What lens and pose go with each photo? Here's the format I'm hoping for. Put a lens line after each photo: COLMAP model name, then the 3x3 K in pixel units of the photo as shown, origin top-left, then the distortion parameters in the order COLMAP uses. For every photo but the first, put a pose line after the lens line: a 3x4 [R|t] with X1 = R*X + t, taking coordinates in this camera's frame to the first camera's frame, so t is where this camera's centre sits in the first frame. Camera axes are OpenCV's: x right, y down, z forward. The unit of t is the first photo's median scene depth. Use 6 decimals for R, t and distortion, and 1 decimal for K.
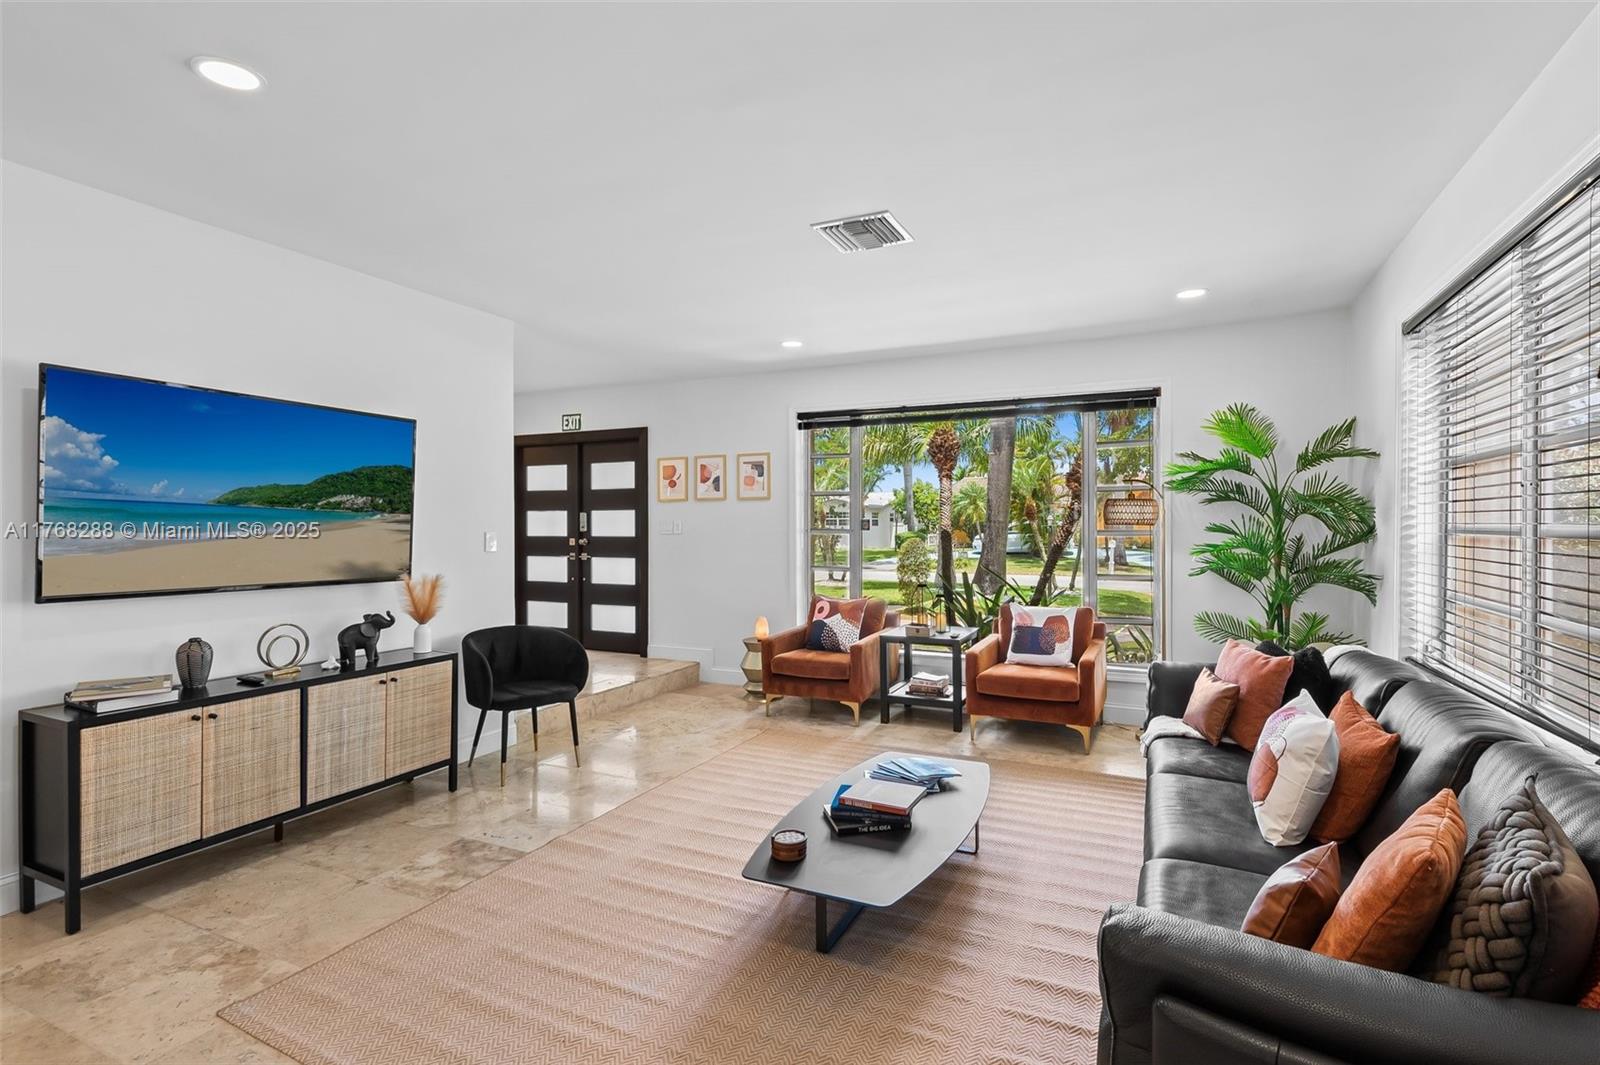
lens RADIAL K [[756.7, 0, 802.5], [0, 756.7, 533.4], [0, 0, 1]] dist [0.017360, -0.006008]
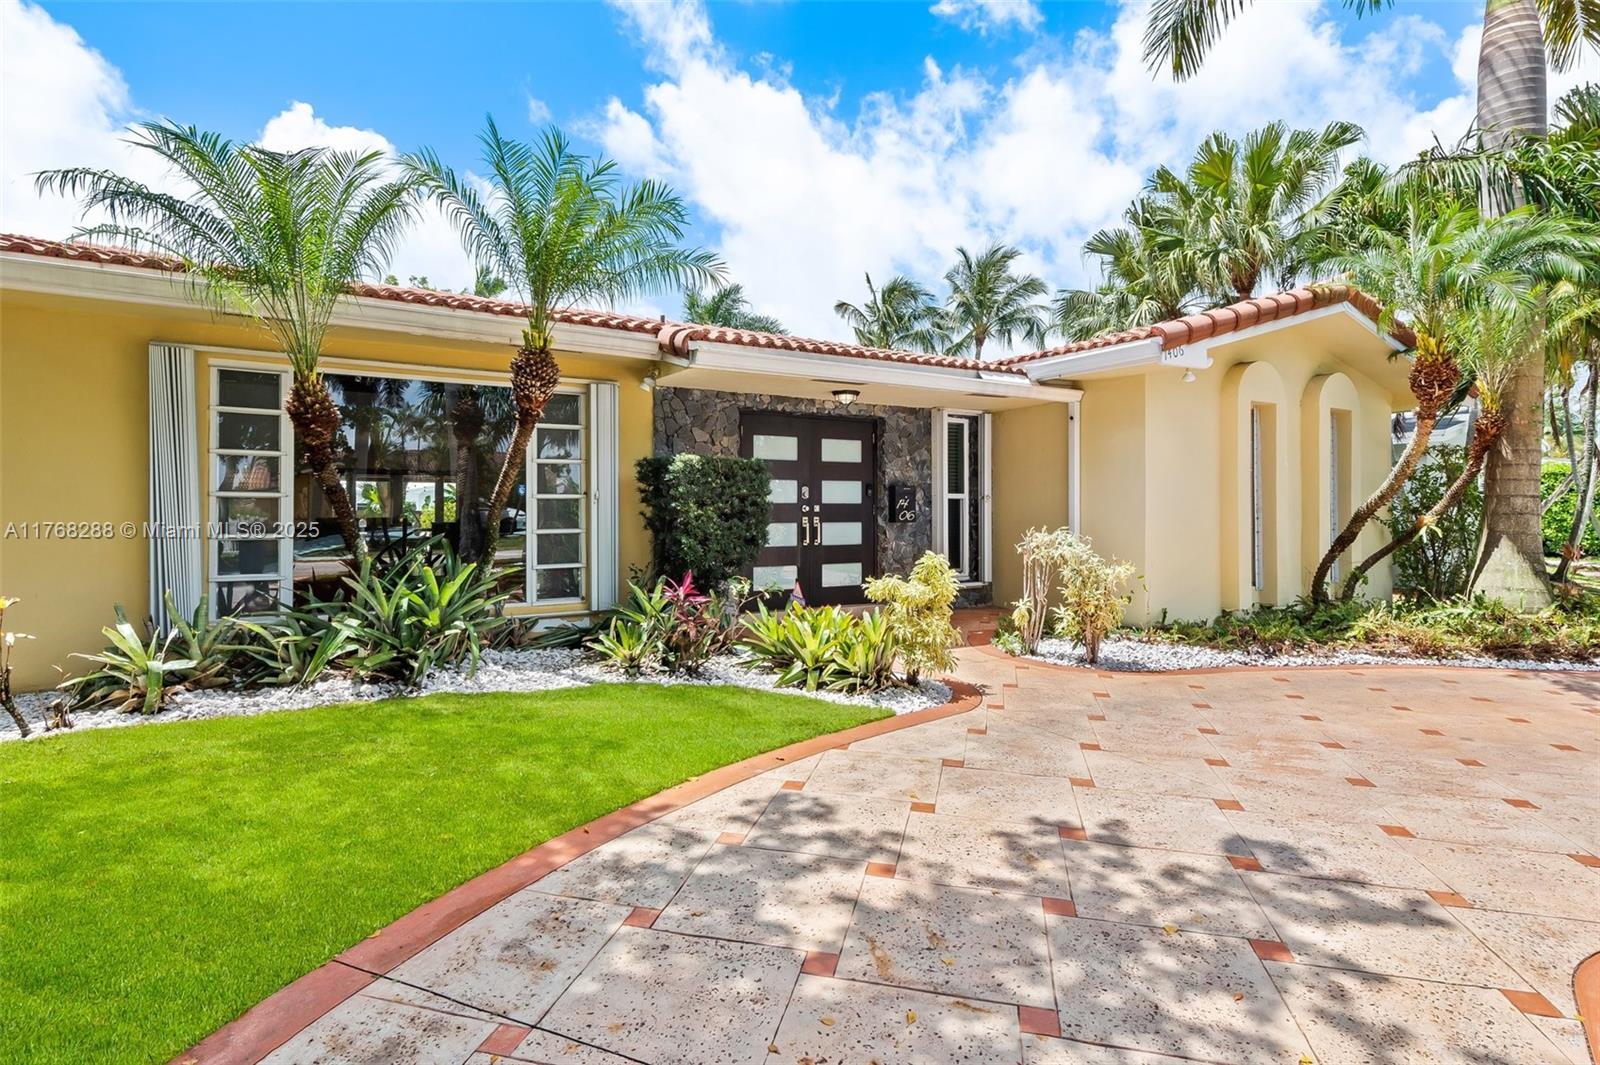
lens RADIAL K [[802.0, 0, 812.9], [0, 802.0, 524.6], [0, 0, 1]] dist [0.011940, 0.000060]
pose [[0.546402, -0.011005, 0.837451, -1.890615], [0.013793, 0.999896, 0.004141, 0.044527], [-0.837409, 0.009288, 0.546497, 0.534296]]
